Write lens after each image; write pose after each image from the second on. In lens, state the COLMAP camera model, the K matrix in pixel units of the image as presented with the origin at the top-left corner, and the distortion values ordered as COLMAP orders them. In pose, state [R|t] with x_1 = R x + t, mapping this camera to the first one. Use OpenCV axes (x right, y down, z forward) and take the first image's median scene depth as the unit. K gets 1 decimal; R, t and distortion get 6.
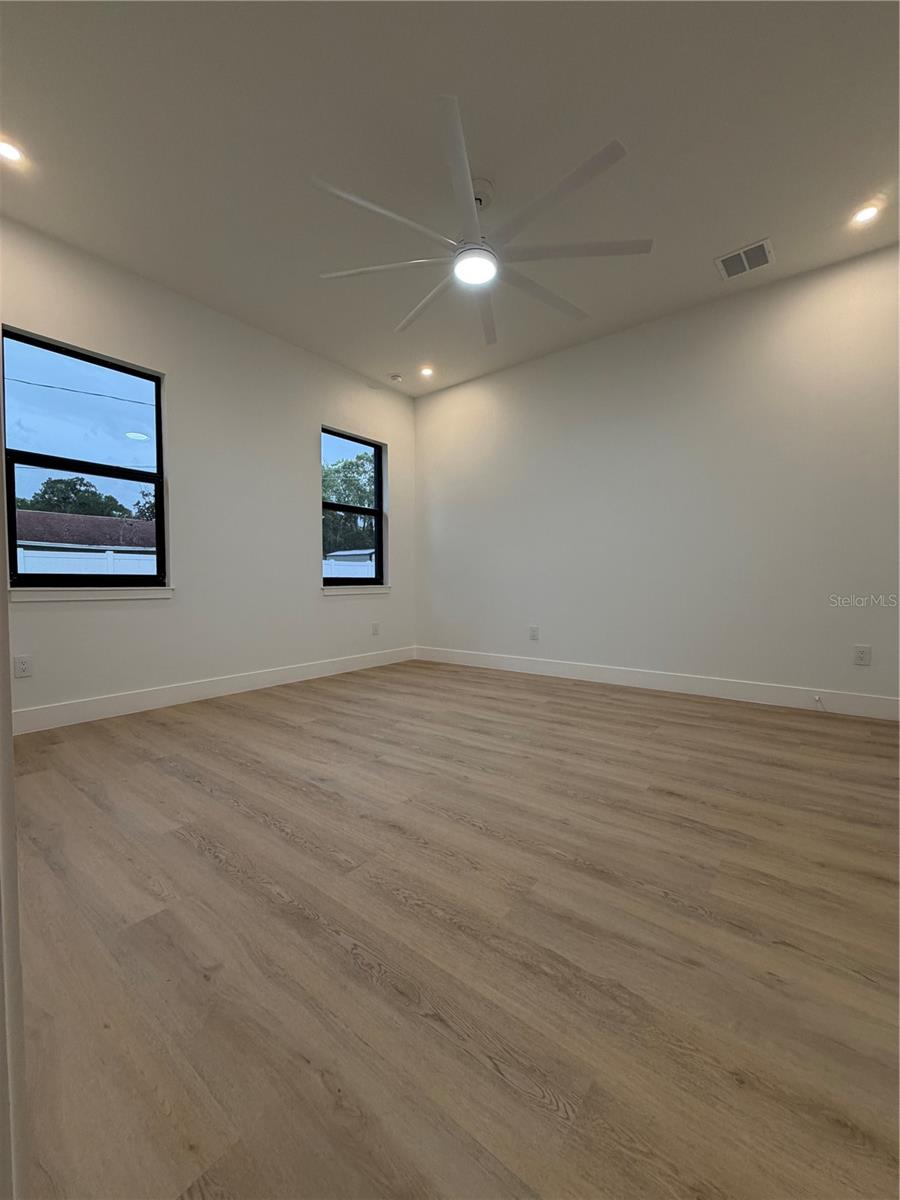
lens RADIAL K [[477.0, 0, 448.3], [0, 477.0, 601.1], [0, 0, 1]] dist [-0.001725, -0.000029]
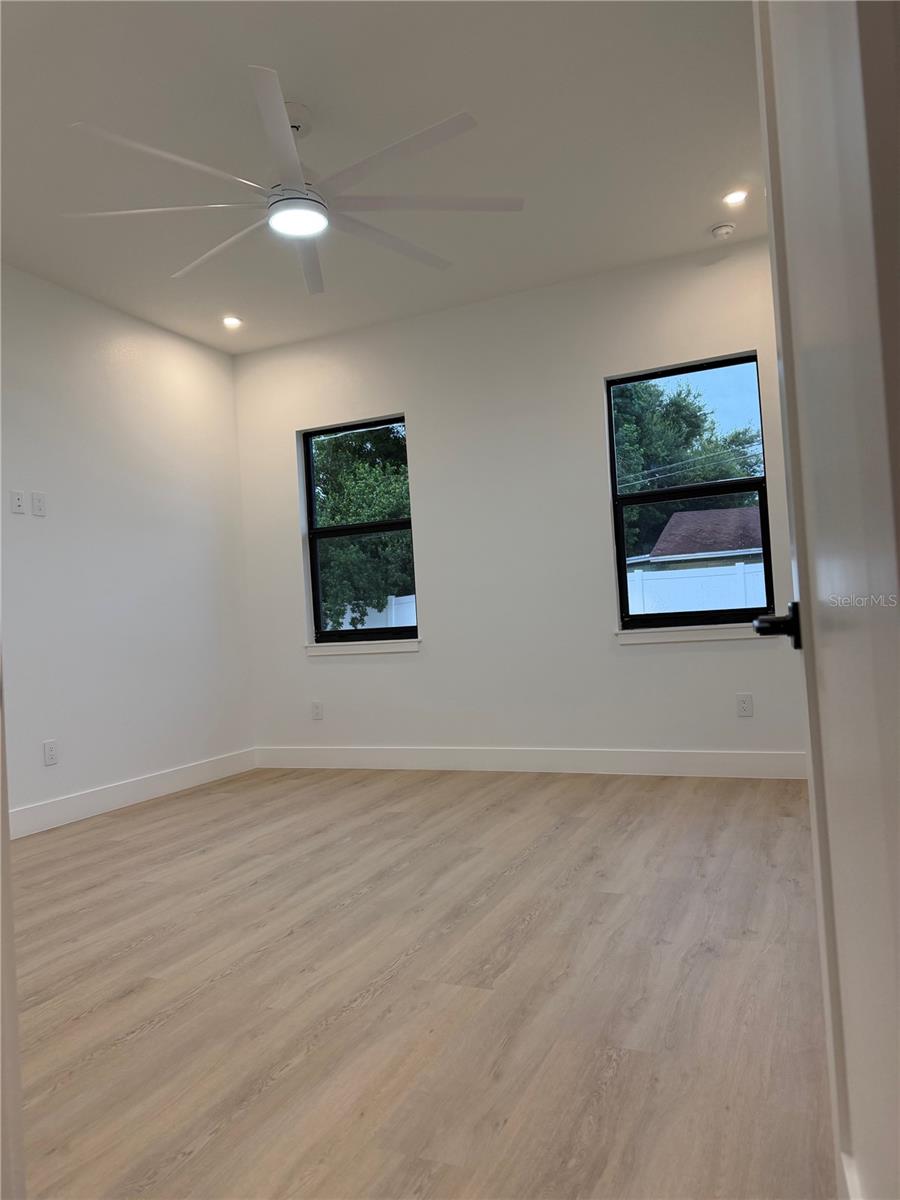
lens RADIAL K [[842.9, 0, 448.7], [0, 842.9, 598.7], [0, 0, 1]] dist [0.000445, -0.006276]
pose [[0.251076, -0.037465, -0.967242, 1.430863], [0.021762, 0.999217, -0.033055, -0.075360], [0.967723, -0.012750, 0.251695, 0.948749]]
